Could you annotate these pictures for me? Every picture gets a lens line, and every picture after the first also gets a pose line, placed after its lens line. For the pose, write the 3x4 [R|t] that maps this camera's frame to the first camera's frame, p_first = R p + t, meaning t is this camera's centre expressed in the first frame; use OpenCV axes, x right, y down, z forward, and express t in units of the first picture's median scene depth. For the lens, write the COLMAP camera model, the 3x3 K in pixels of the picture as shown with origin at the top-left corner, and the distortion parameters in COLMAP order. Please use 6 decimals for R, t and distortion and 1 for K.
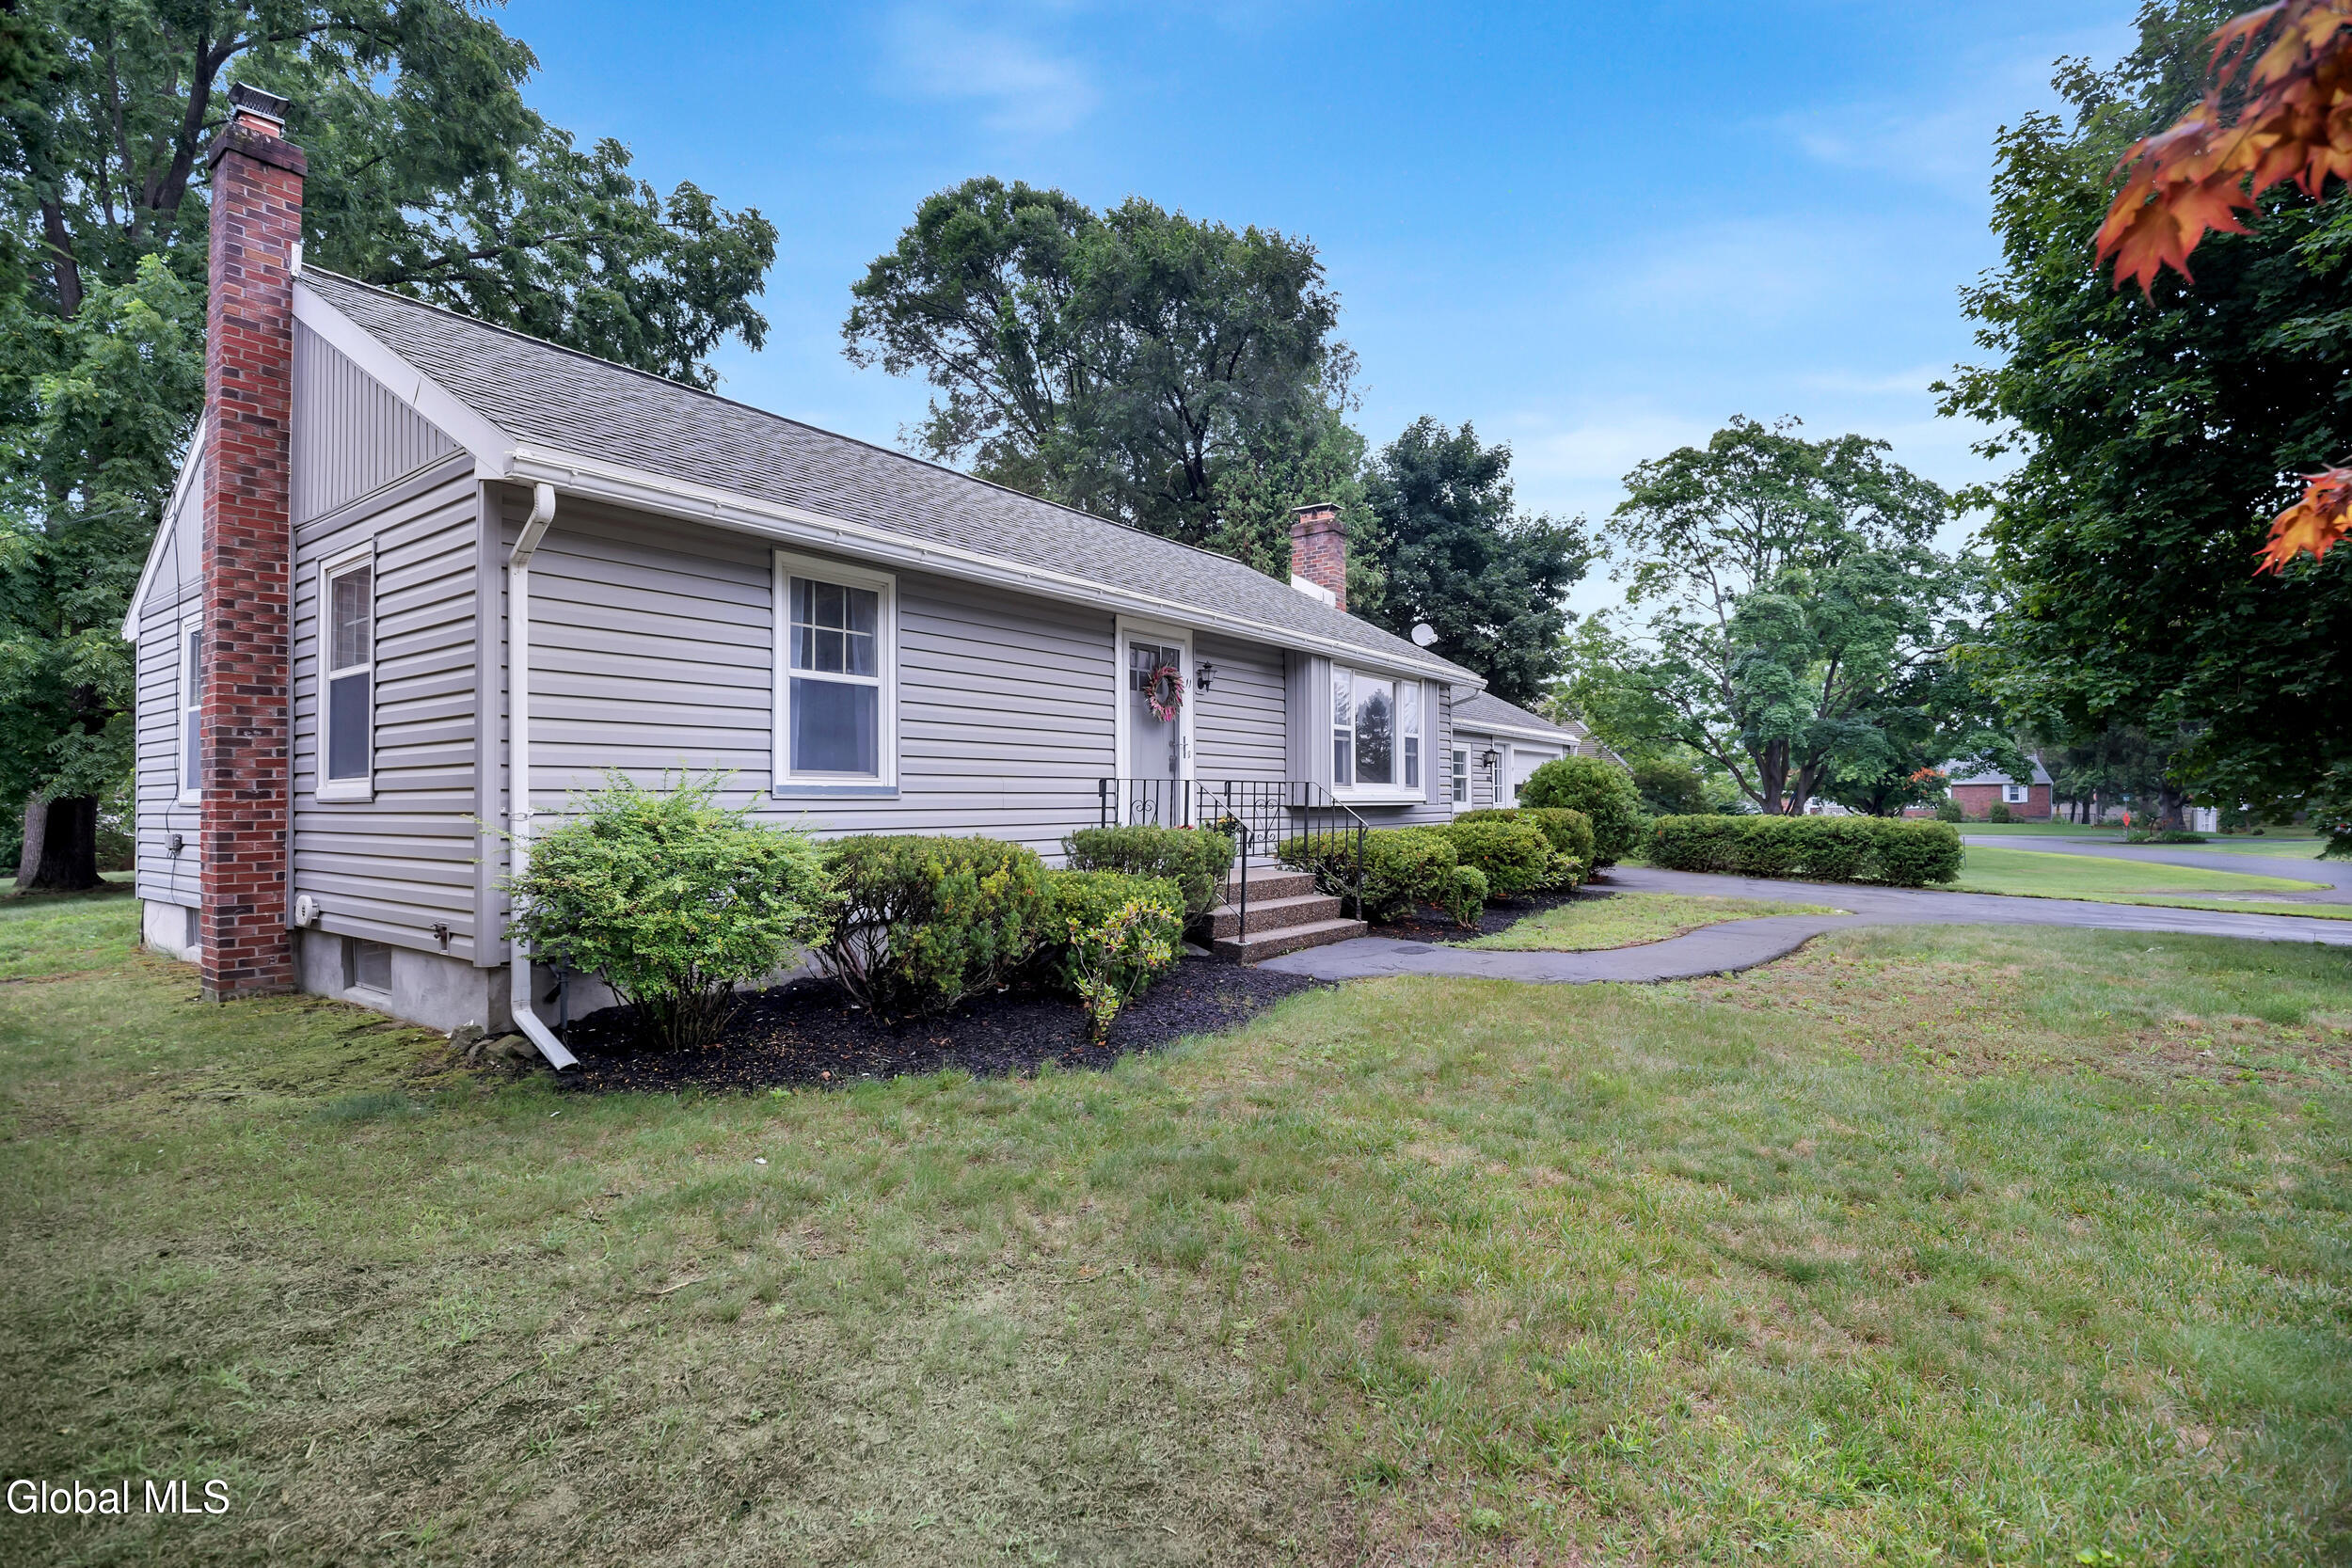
lens RADIAL K [[1102.9, 0, 1188.9], [0, 1102.9, 798.7], [0, 0, 1]] dist [-0.000251, -0.000176]
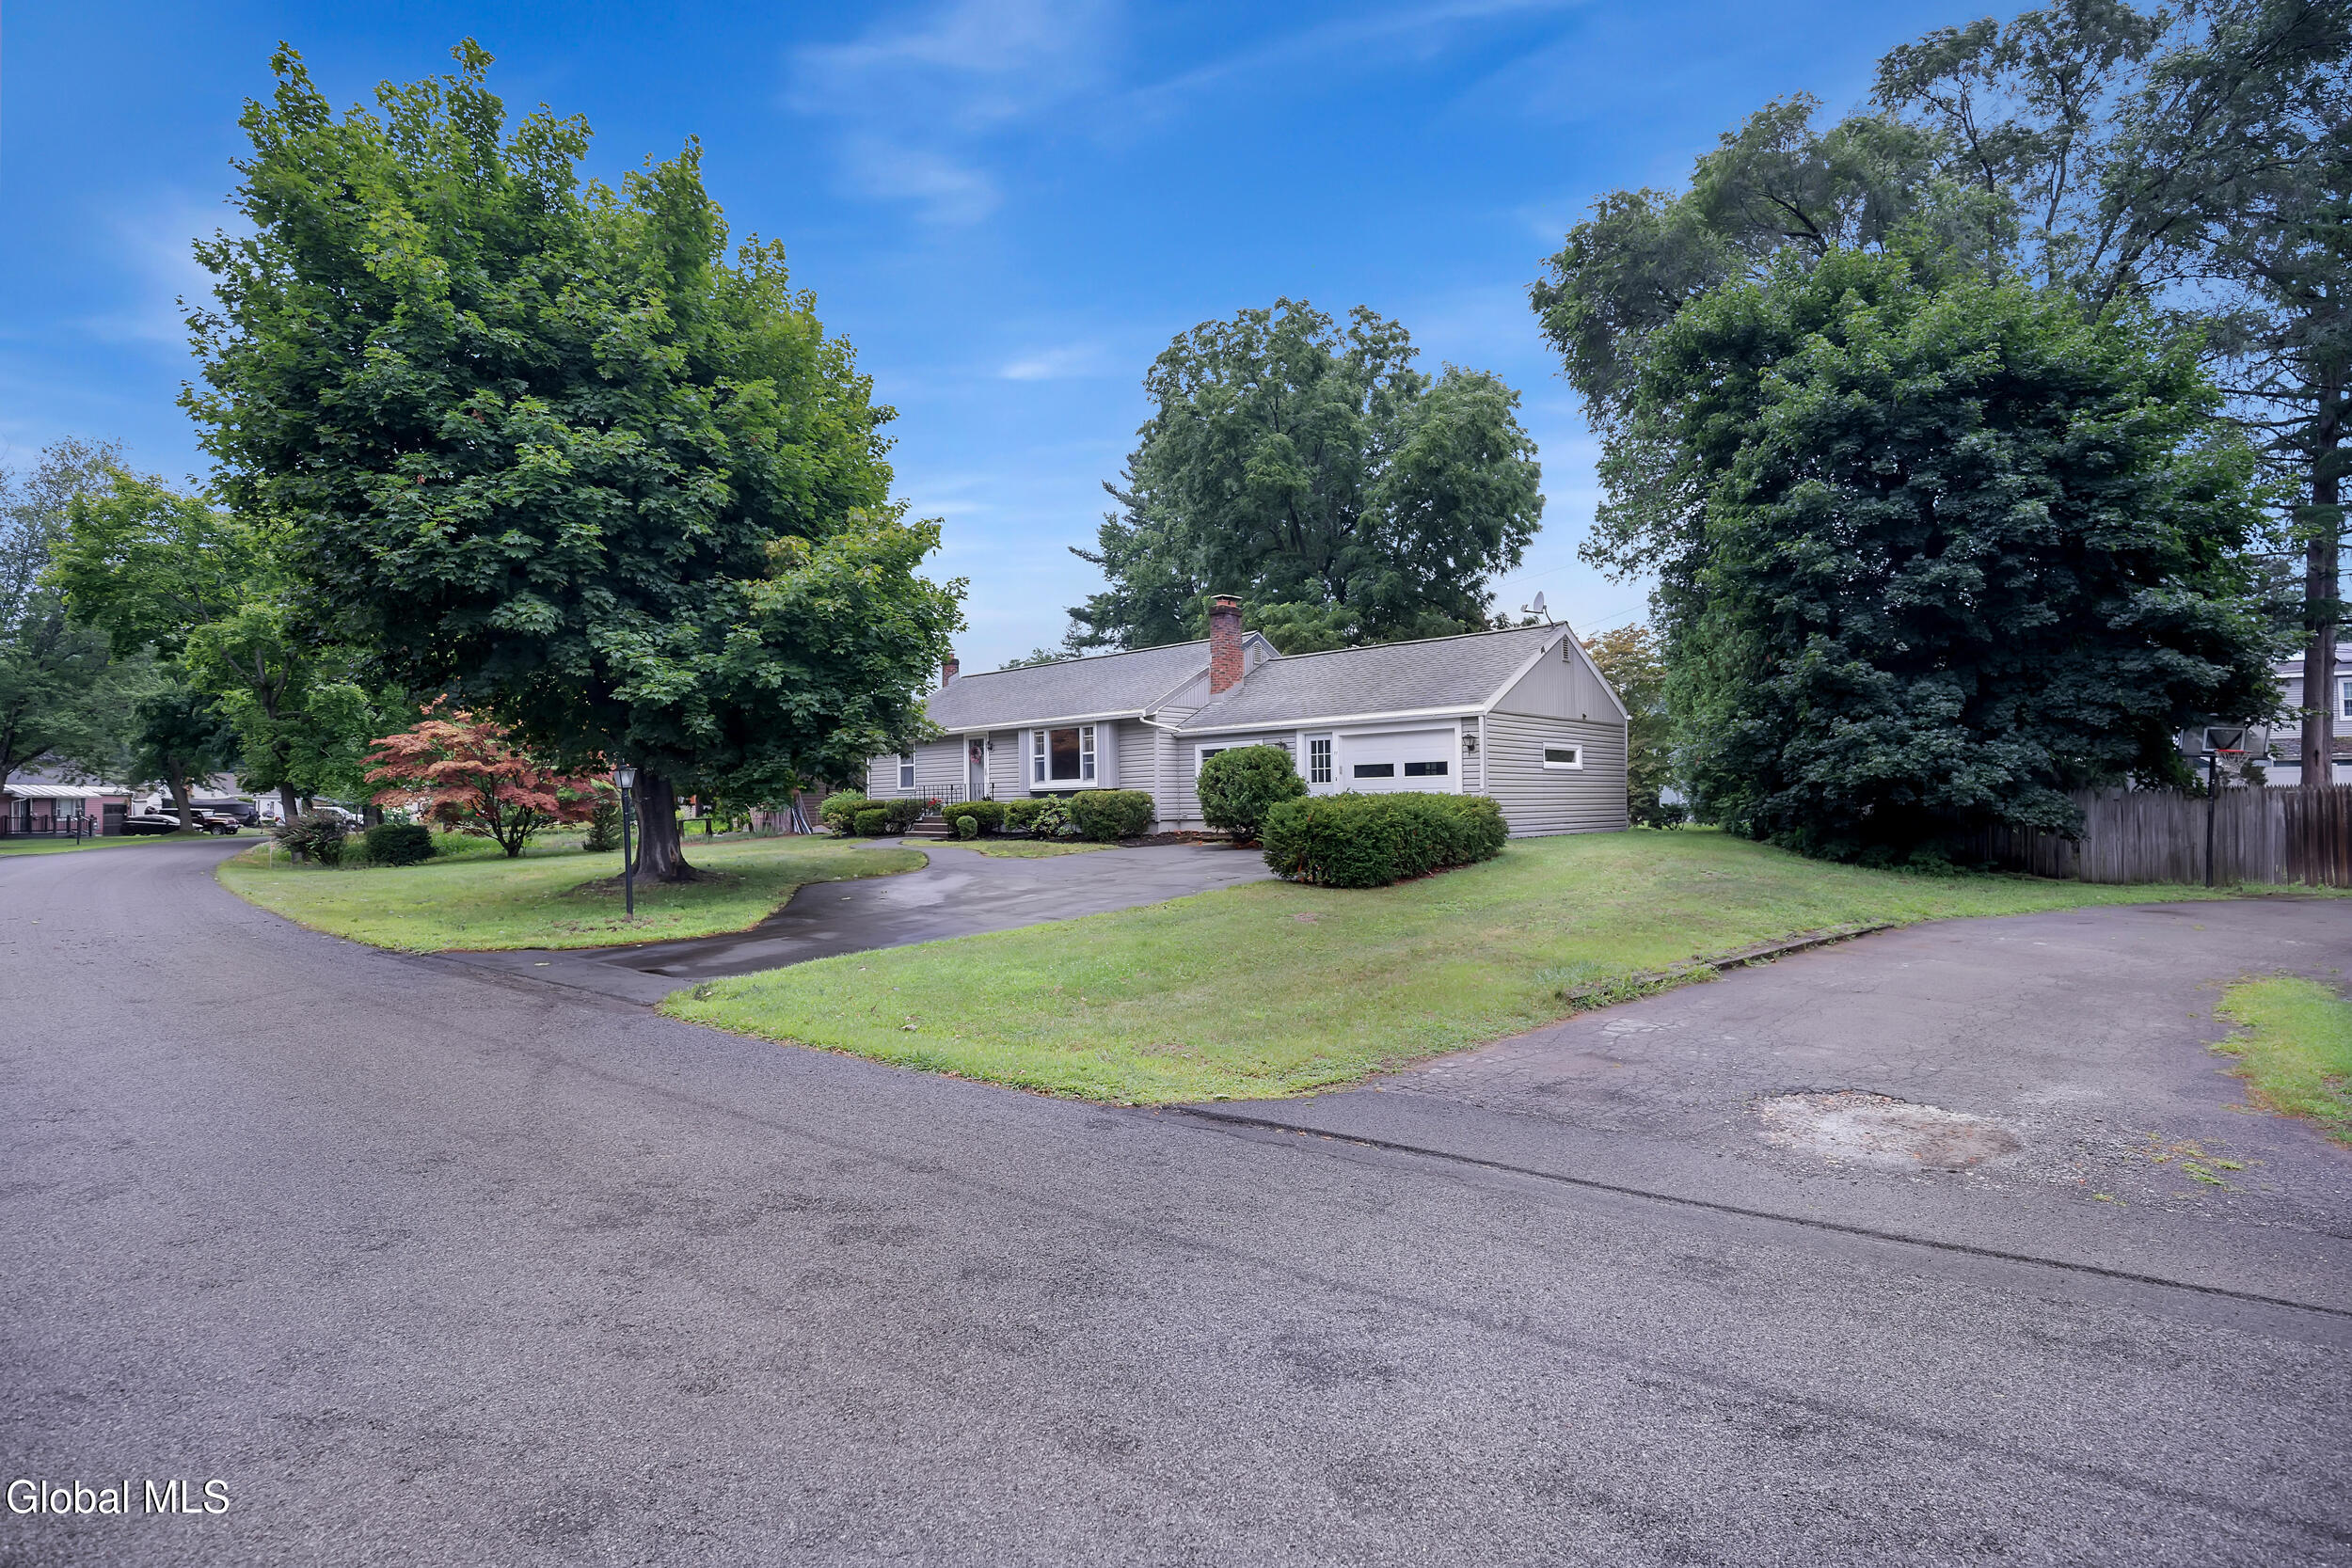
lens RADIAL K [[1102.9, 0, 1188.9], [0, 1102.9, 798.7], [0, 0, 1]] dist [-0.000251, -0.000176]
pose [[-0.127662, -0.000713, -0.991818, 3.675116], [0.016617, 0.999858, -0.002858, 0.053249], [0.991679, -0.016846, -0.127632, 2.489398]]
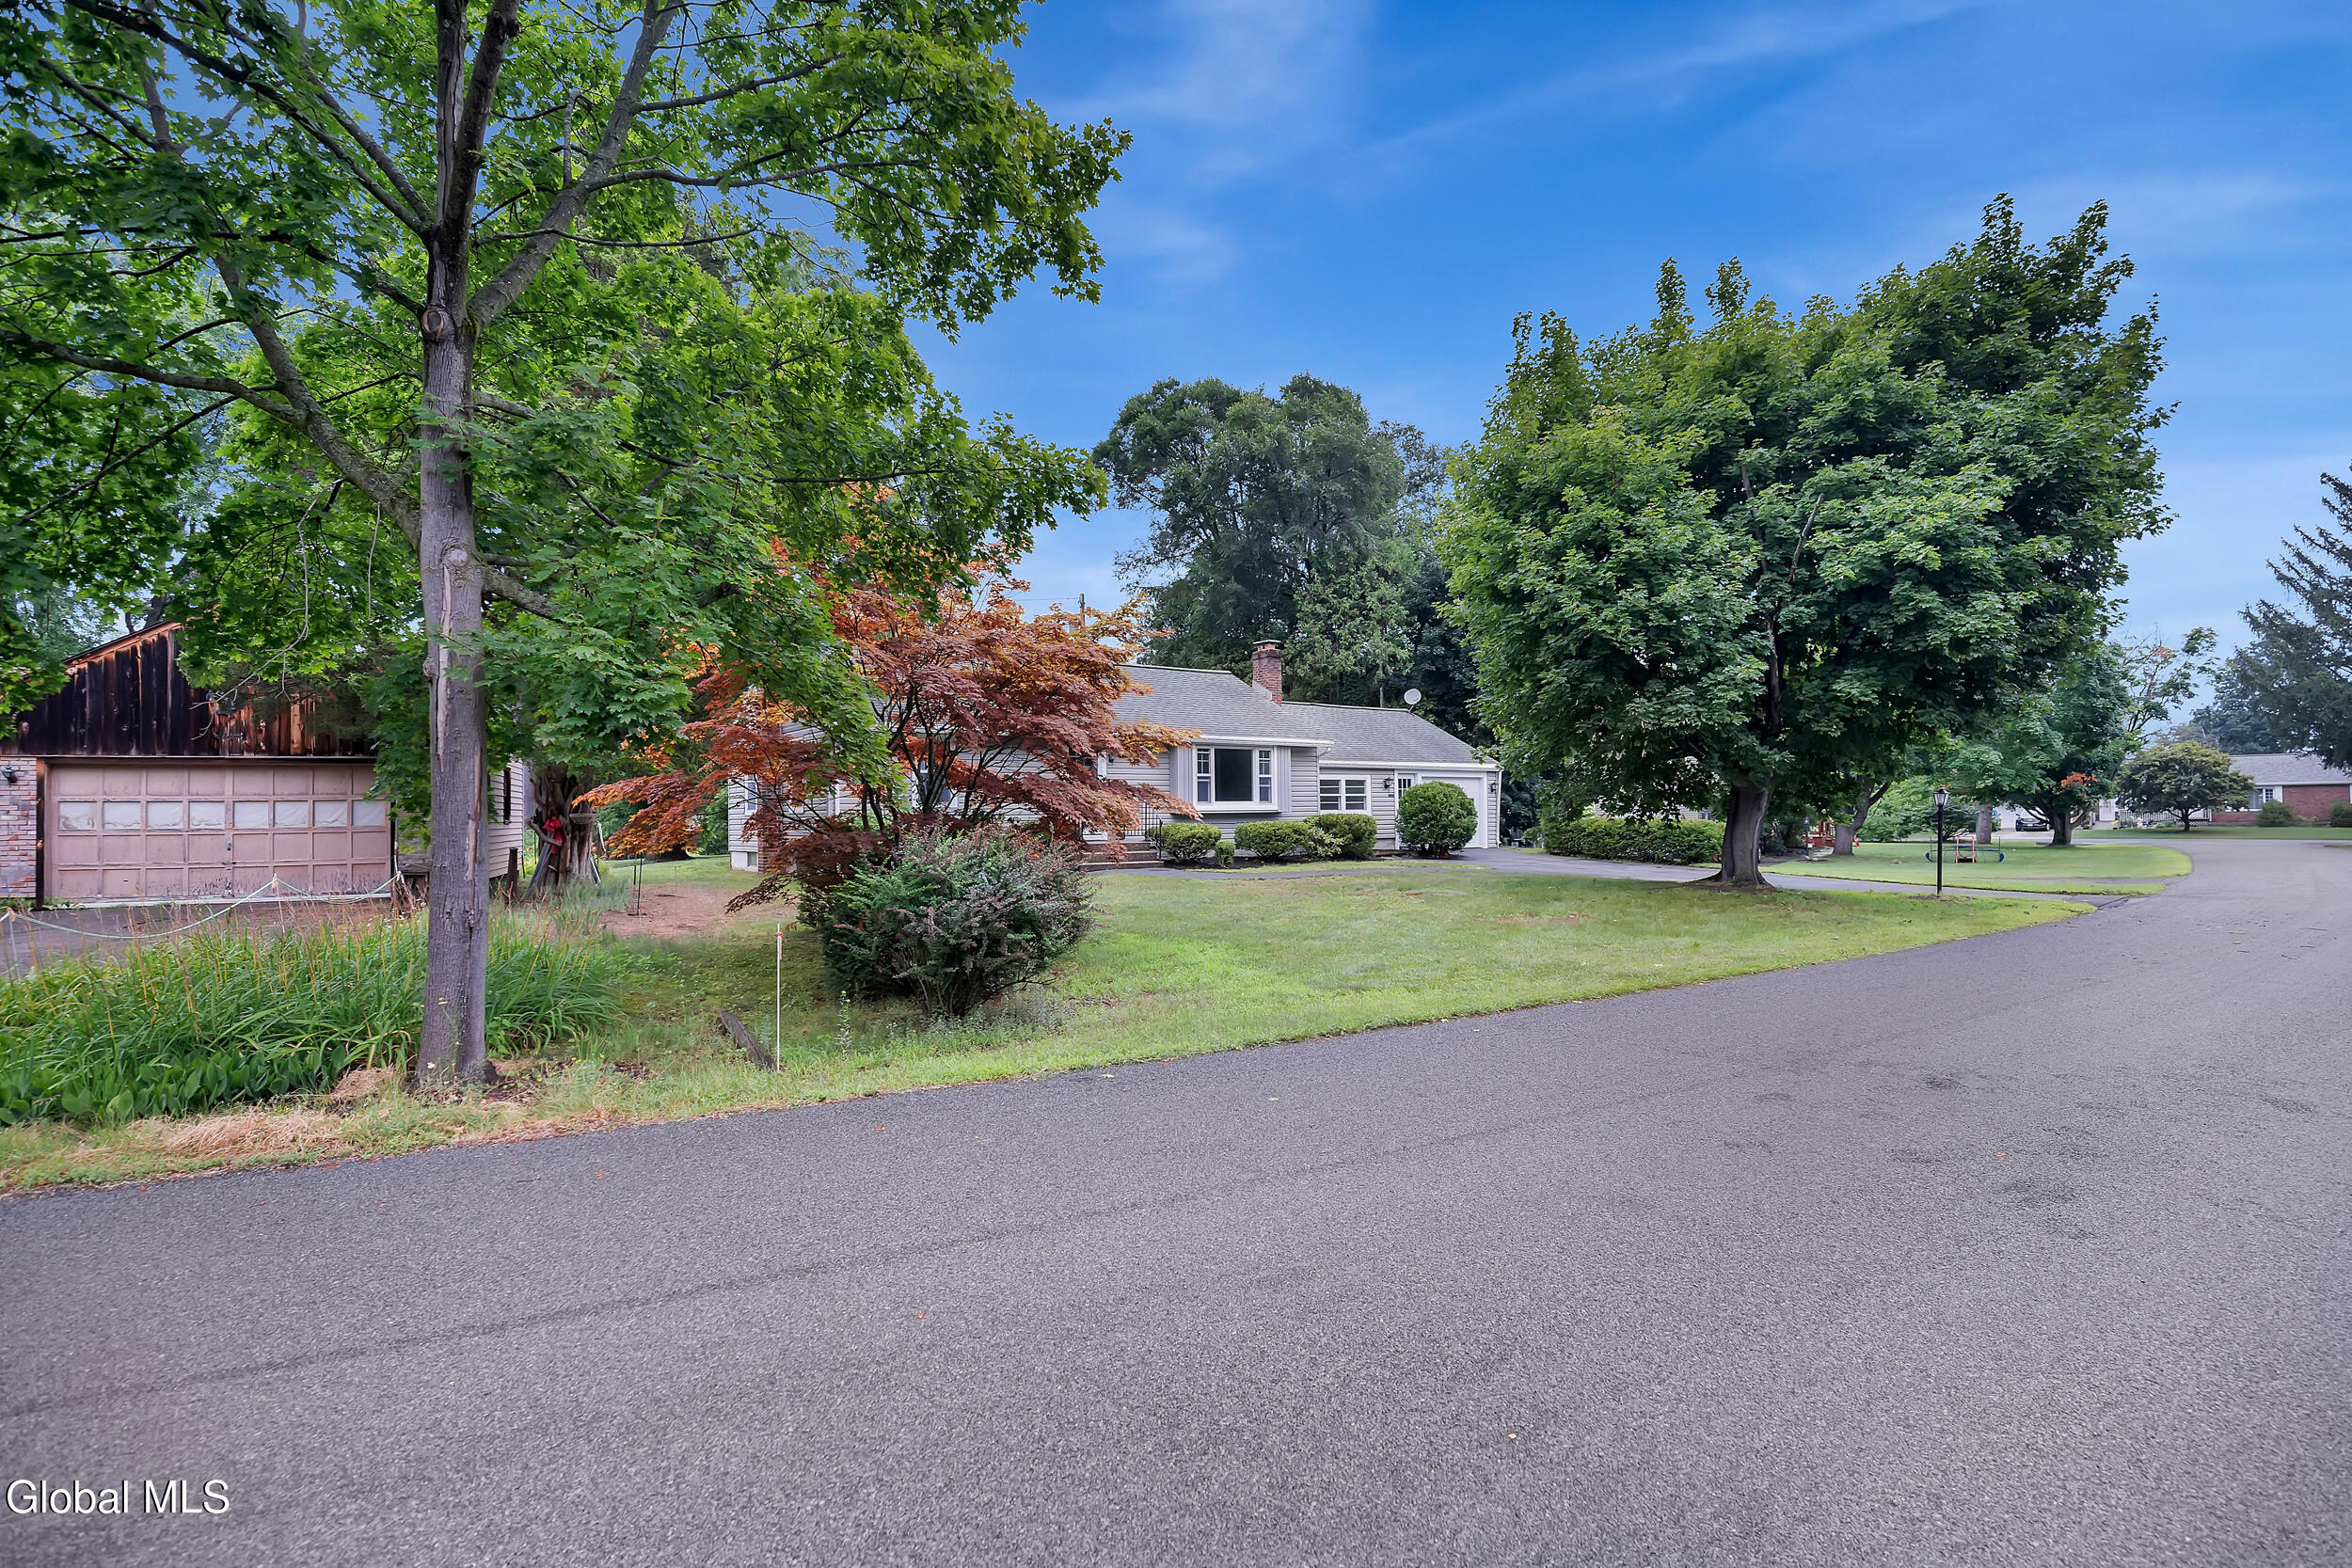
lens RADIAL K [[1162.9, 0, 1171.0], [0, 1162.9, 827.0], [0, 0, 1]] dist [-0.024303, -0.001218]
pose [[0.942094, -0.000034, -0.335350, 1.277509], [0.005087, 0.999886, 0.014189, 0.003240], [0.335311, -0.015073, 0.941987, -1.708742]]
